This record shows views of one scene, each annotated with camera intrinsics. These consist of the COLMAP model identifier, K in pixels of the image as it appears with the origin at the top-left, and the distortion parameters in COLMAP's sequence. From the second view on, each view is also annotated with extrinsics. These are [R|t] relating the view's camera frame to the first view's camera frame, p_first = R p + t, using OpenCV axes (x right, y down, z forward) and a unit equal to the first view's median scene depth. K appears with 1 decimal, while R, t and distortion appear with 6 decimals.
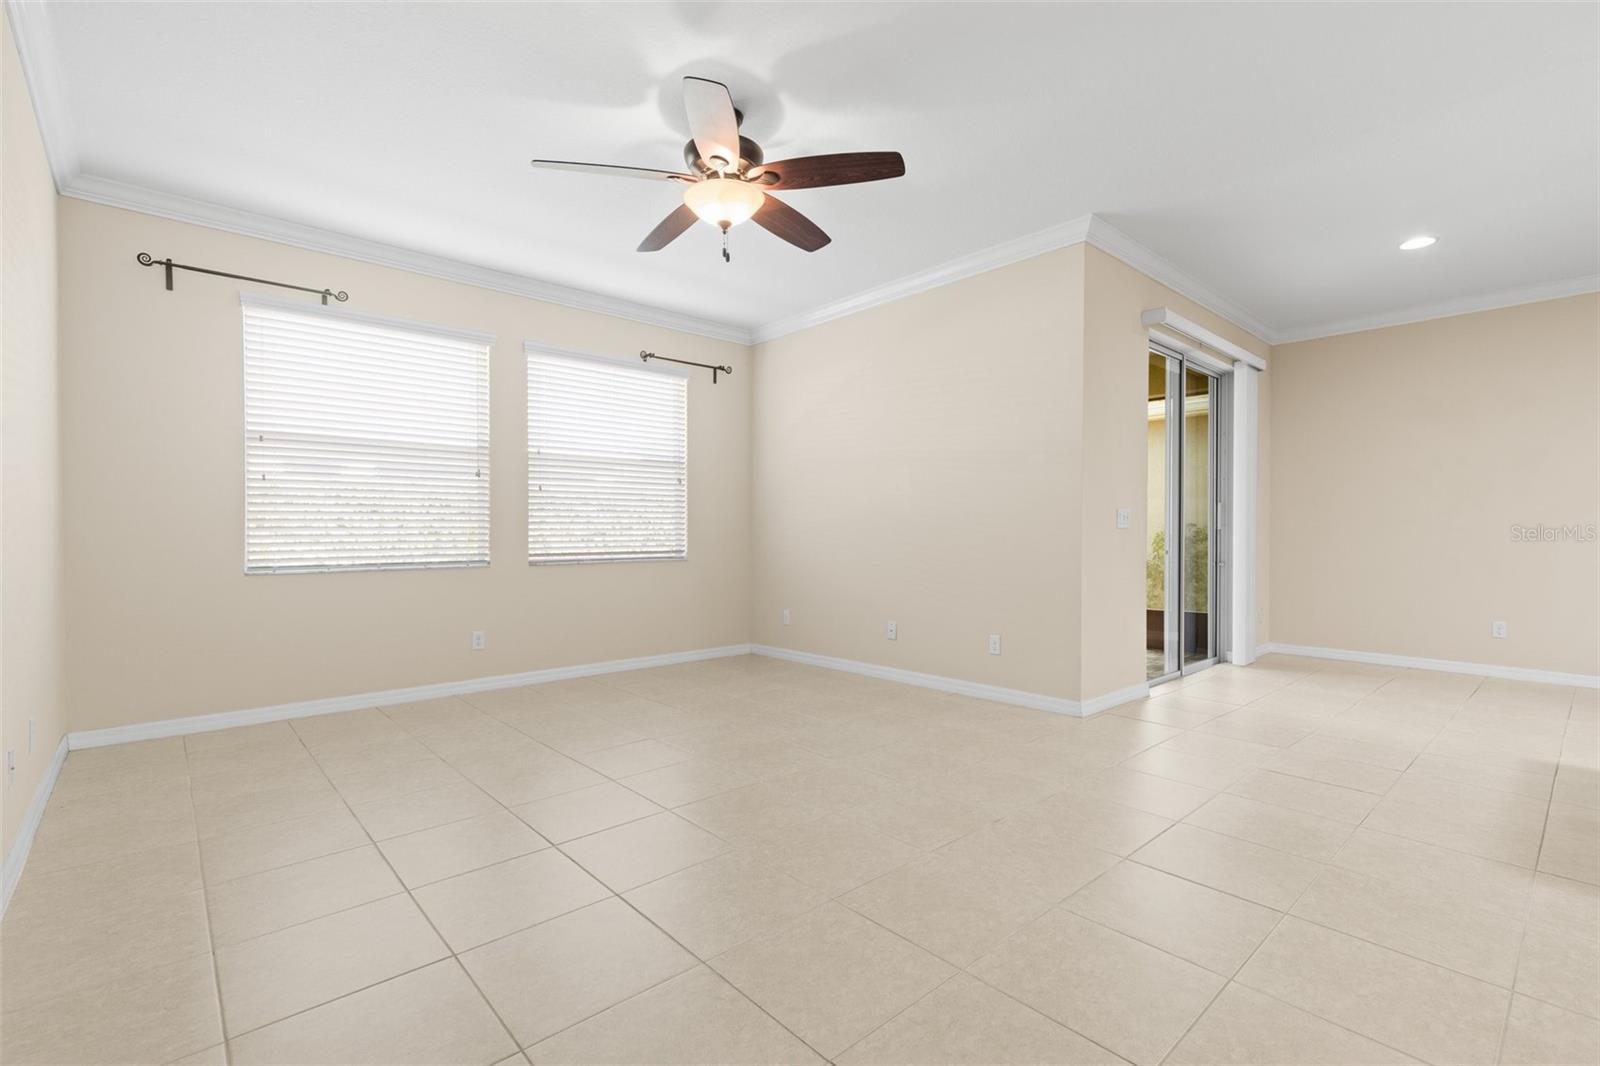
lens RADIAL K [[721.1, 0, 806.2], [0, 721.1, 535.5], [0, 0, 1]] dist [0.005044, -0.000226]
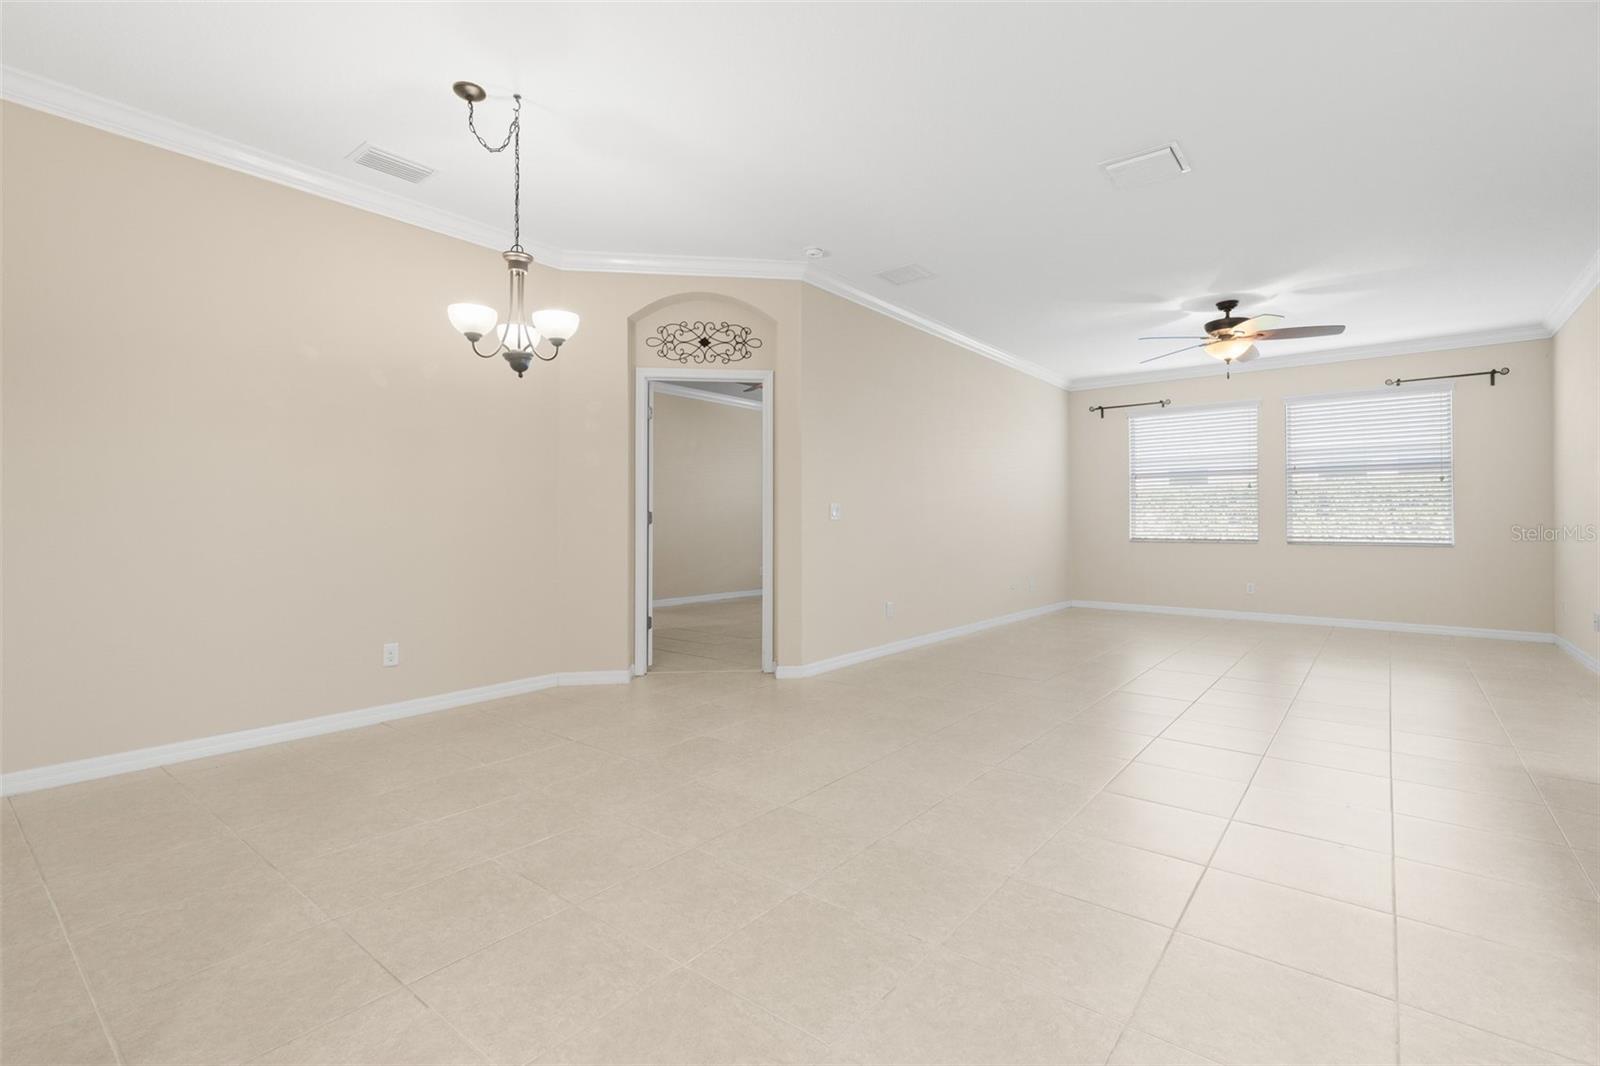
lens RADIAL K [[721.1, 0, 801.0], [0, 721.1, 516.1], [0, 0, 1]] dist [0.005044, -0.000226]
pose [[0.152312, -0.005683, -0.988316, 0.960864], [-0.006806, 0.999954, -0.006799, 0.000874], [0.988309, 0.007762, 0.152267, -0.240592]]
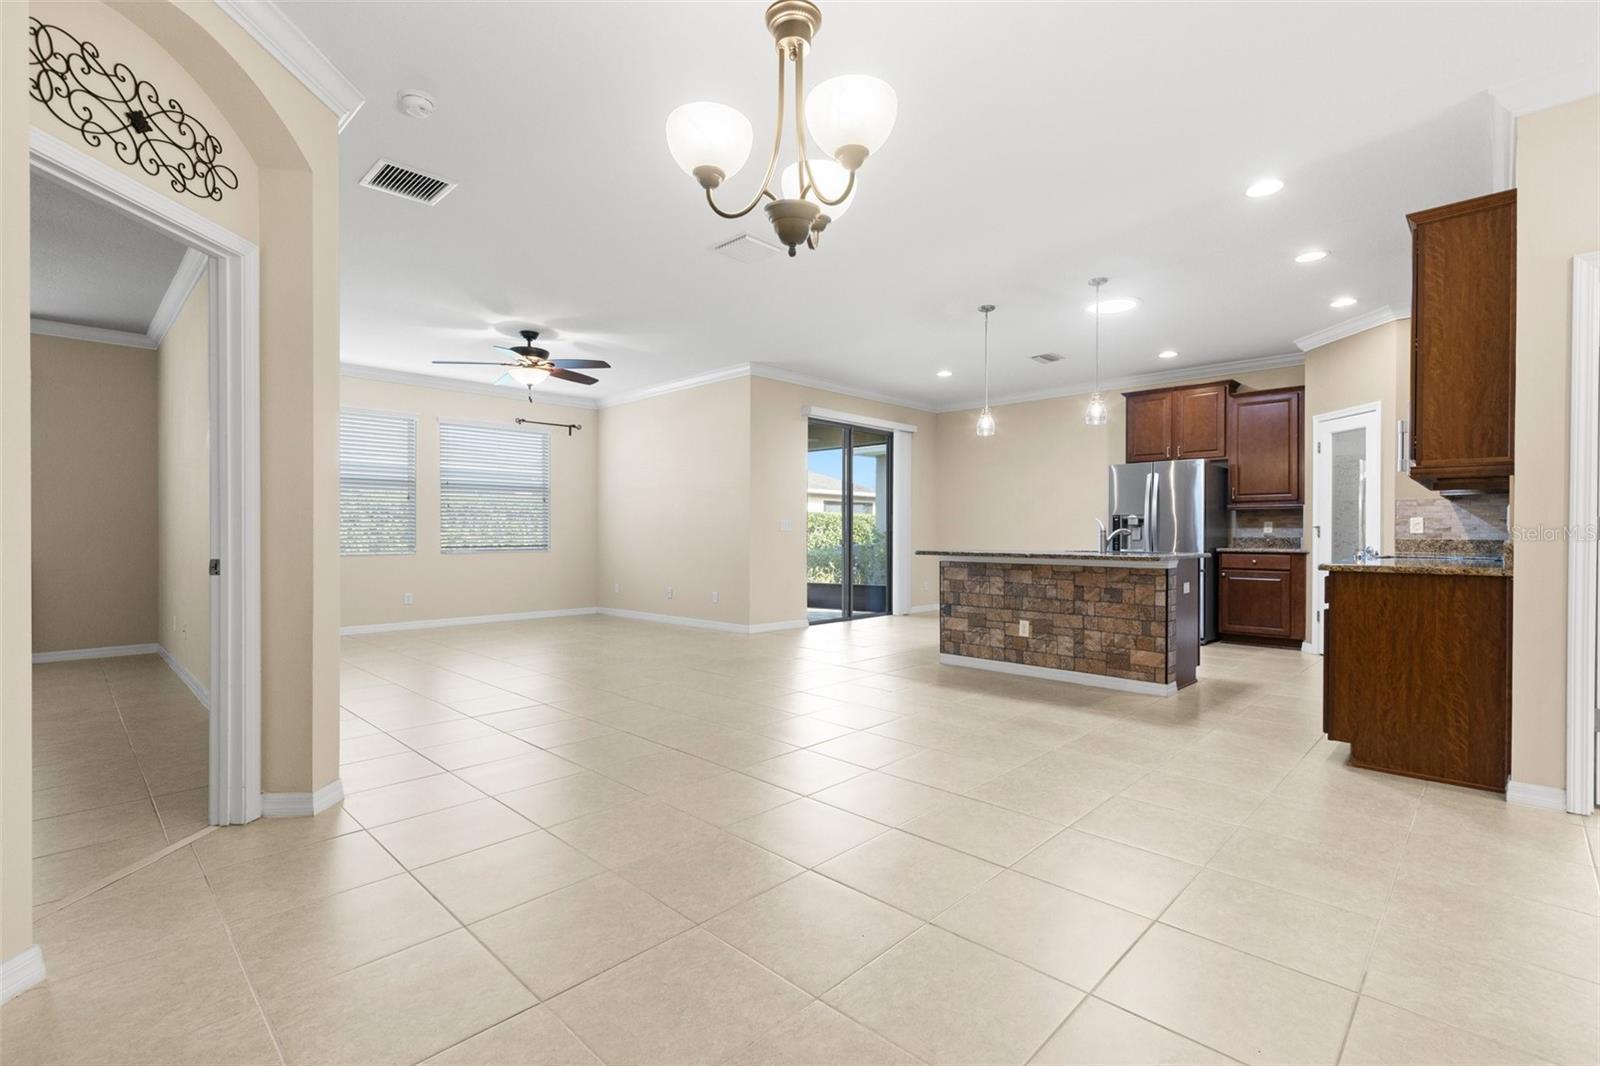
lens RADIAL K [[721.1, 0, 811.3], [0, 721.1, 530.9], [0, 0, 1]] dist [0.005044, -0.000226]
pose [[0.997537, 0.001178, 0.070137, 0.333399], [-0.000609, 0.999967, -0.008129, 0.004321], [-0.070144, 0.008067, 0.997504, -0.682071]]
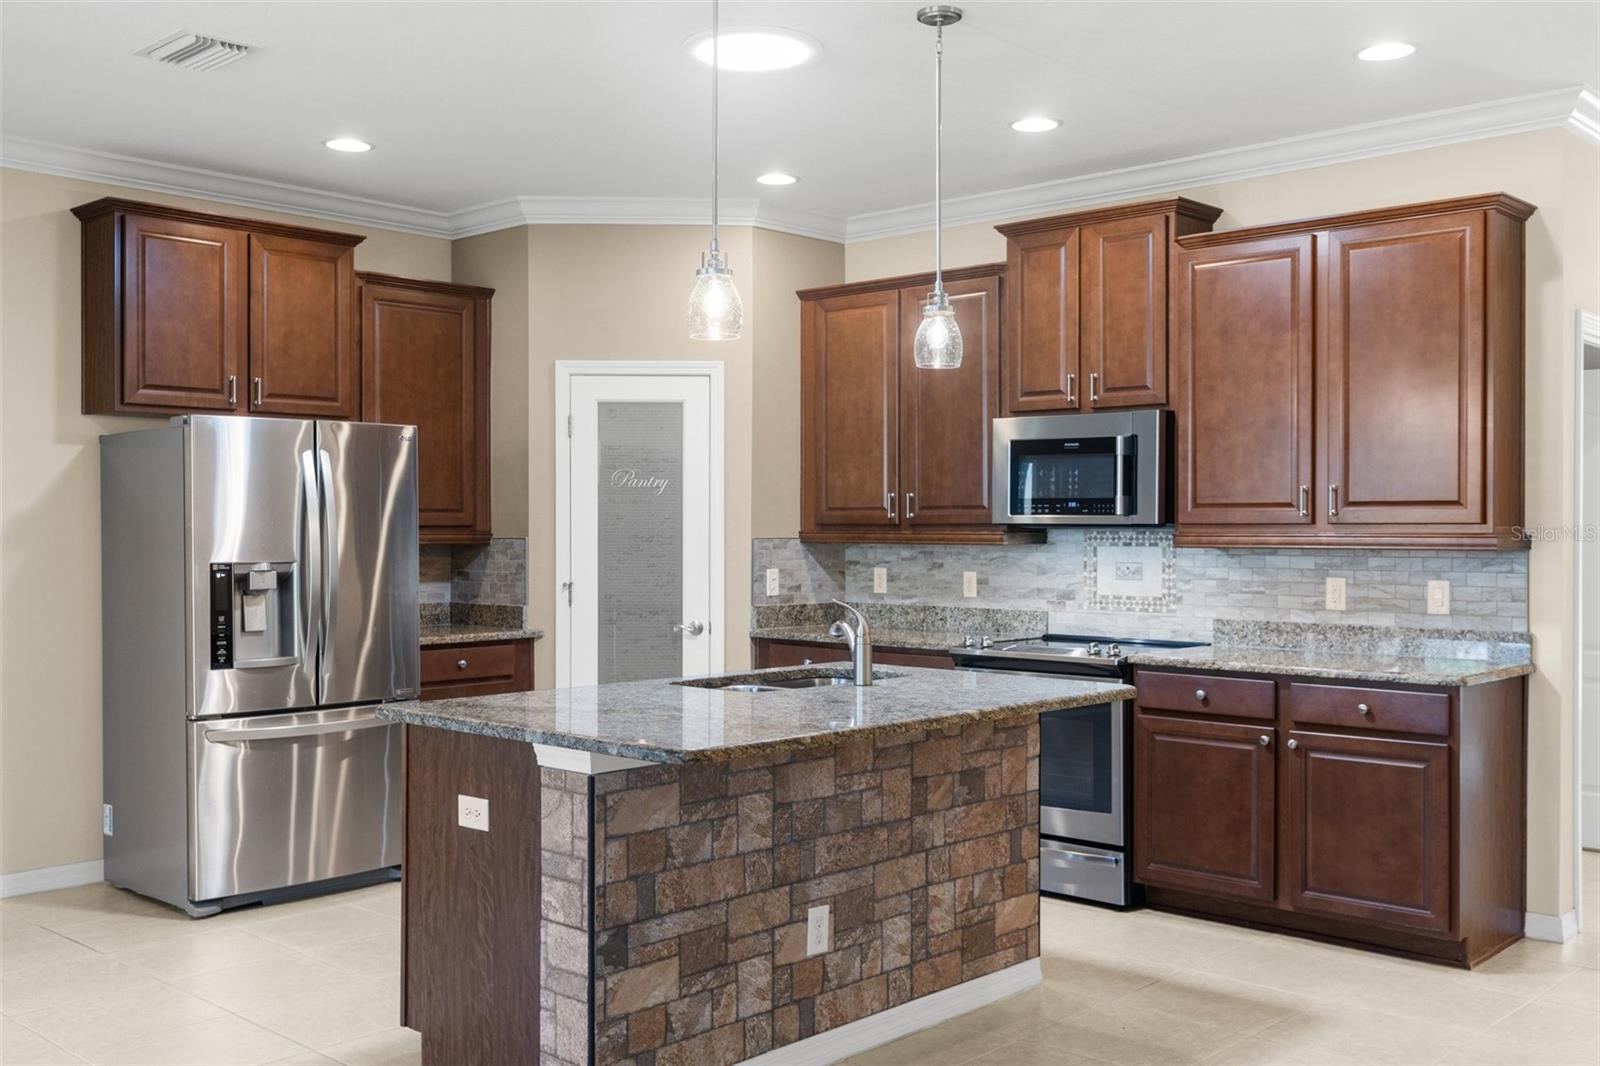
lens RADIAL K [[1521.7, 0, 789.5], [0, 1521.7, 537.7], [0, 0, 1]] dist [-0.004178, 0.000000]
pose [[-0.072399, -0.008292, 0.997341, -0.041445], [0.005859, 0.999945, 0.008739, -0.065326], [-0.997359, 0.006476, -0.072347, 0.427800]]
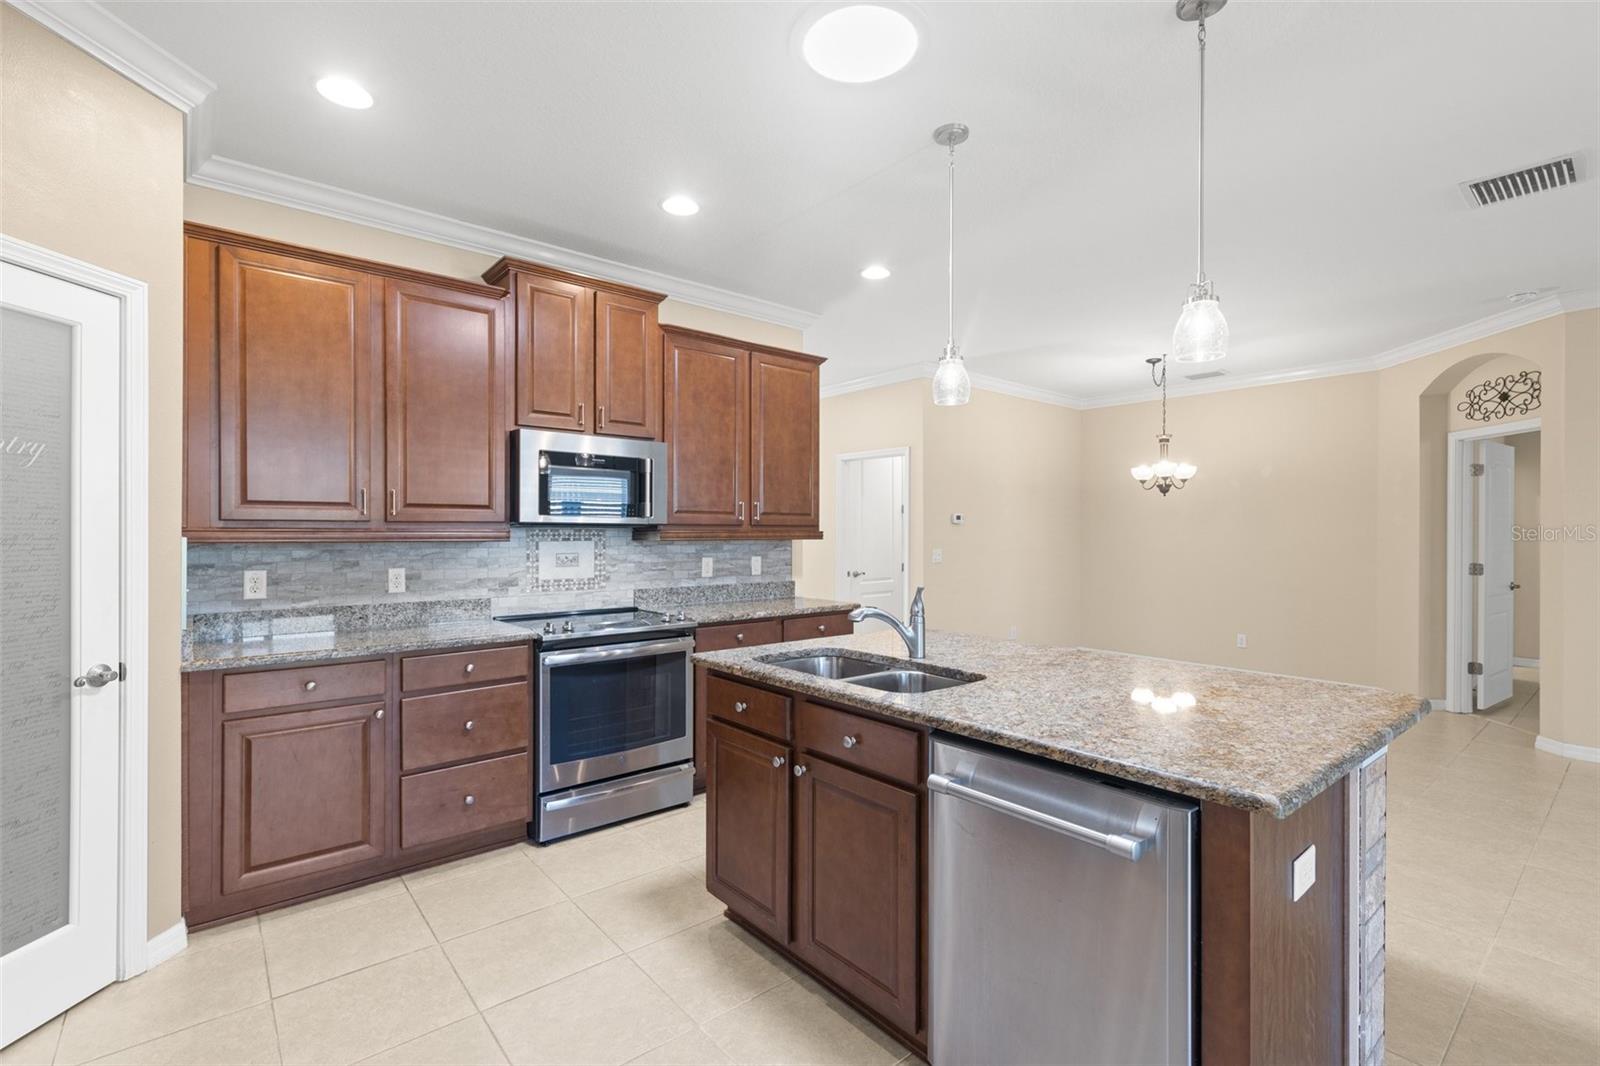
lens RADIAL K [[721.1, 0, 802.8], [0, 721.1, 531.8], [0, 0, 1]] dist [0.005044, -0.000226]
pose [[-0.999113, -0.003905, 0.041921, 0.883980], [-0.003600, 0.999966, 0.007370, -0.062065], [-0.041948, 0.007212, -0.999094, 0.816107]]
